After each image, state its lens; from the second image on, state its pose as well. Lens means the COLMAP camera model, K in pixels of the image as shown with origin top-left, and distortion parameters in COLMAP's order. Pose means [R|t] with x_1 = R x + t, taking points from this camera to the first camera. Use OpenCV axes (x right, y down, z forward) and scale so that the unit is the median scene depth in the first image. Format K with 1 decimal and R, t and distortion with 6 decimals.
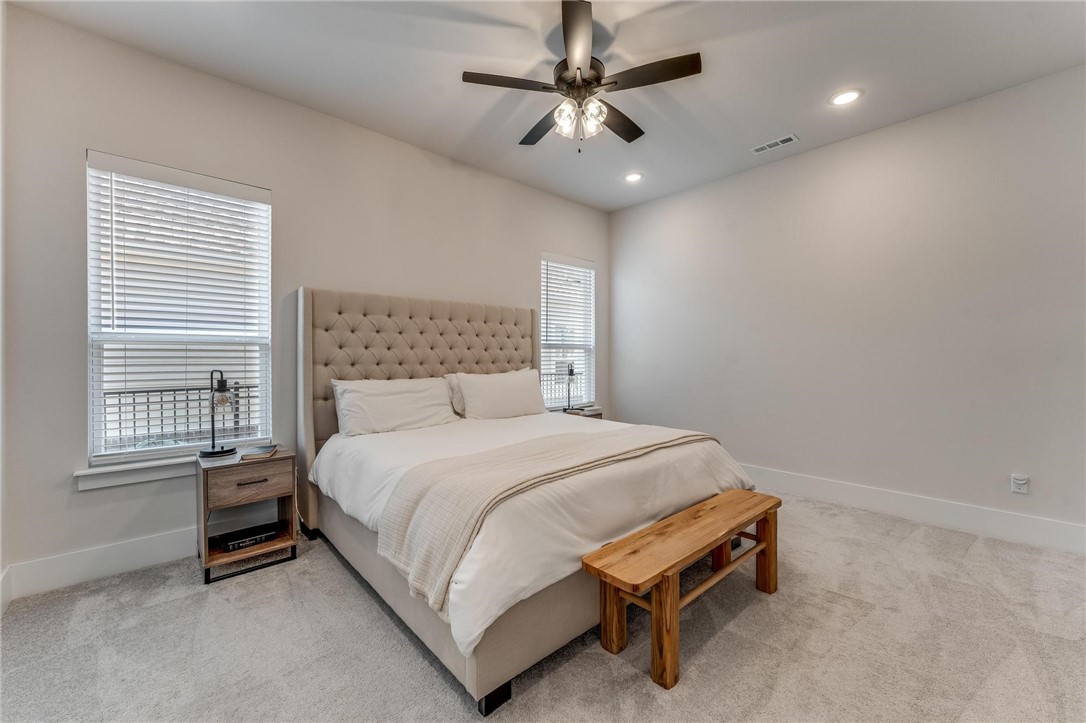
lens RADIAL K [[437.2, 0, 531.3], [0, 437.2, 363.1], [0, 0, 1]] dist [-0.001813, 0.000358]
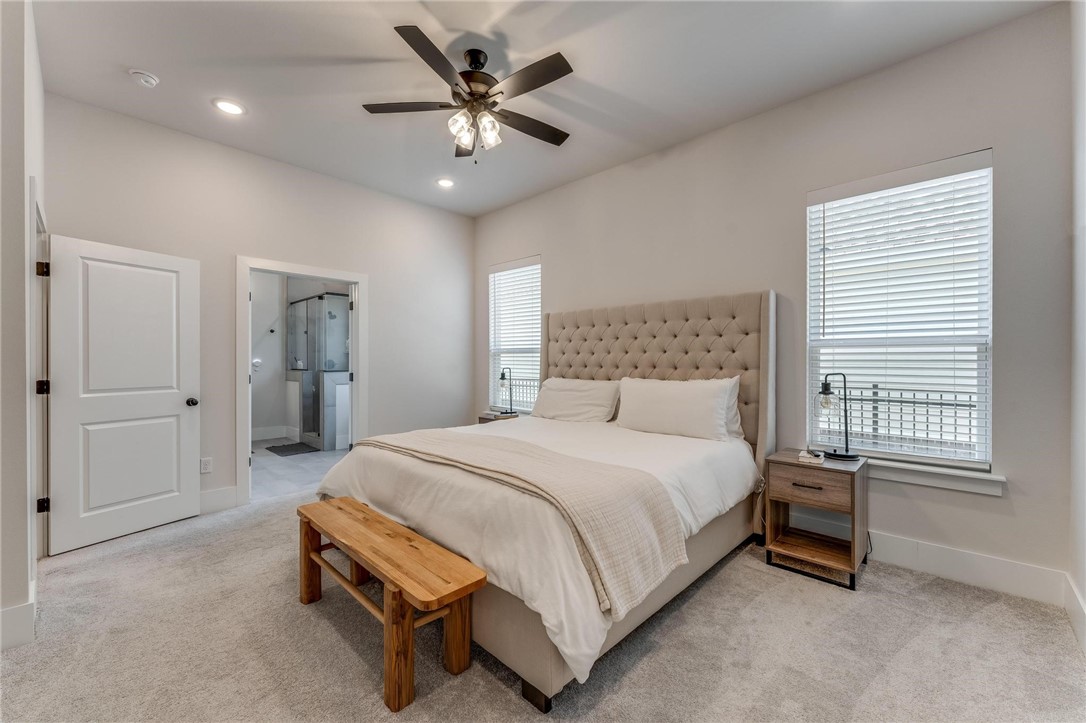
lens RADIAL K [[437.2, 0, 538.1], [0, 437.2, 360.8], [0, 0, 1]] dist [-0.001813, 0.000358]
pose [[0.062275, 0.003599, -0.998053, 0.656521], [-0.015681, 0.999874, 0.002627, -0.010977], [0.997936, 0.015487, 0.062324, 0.622151]]
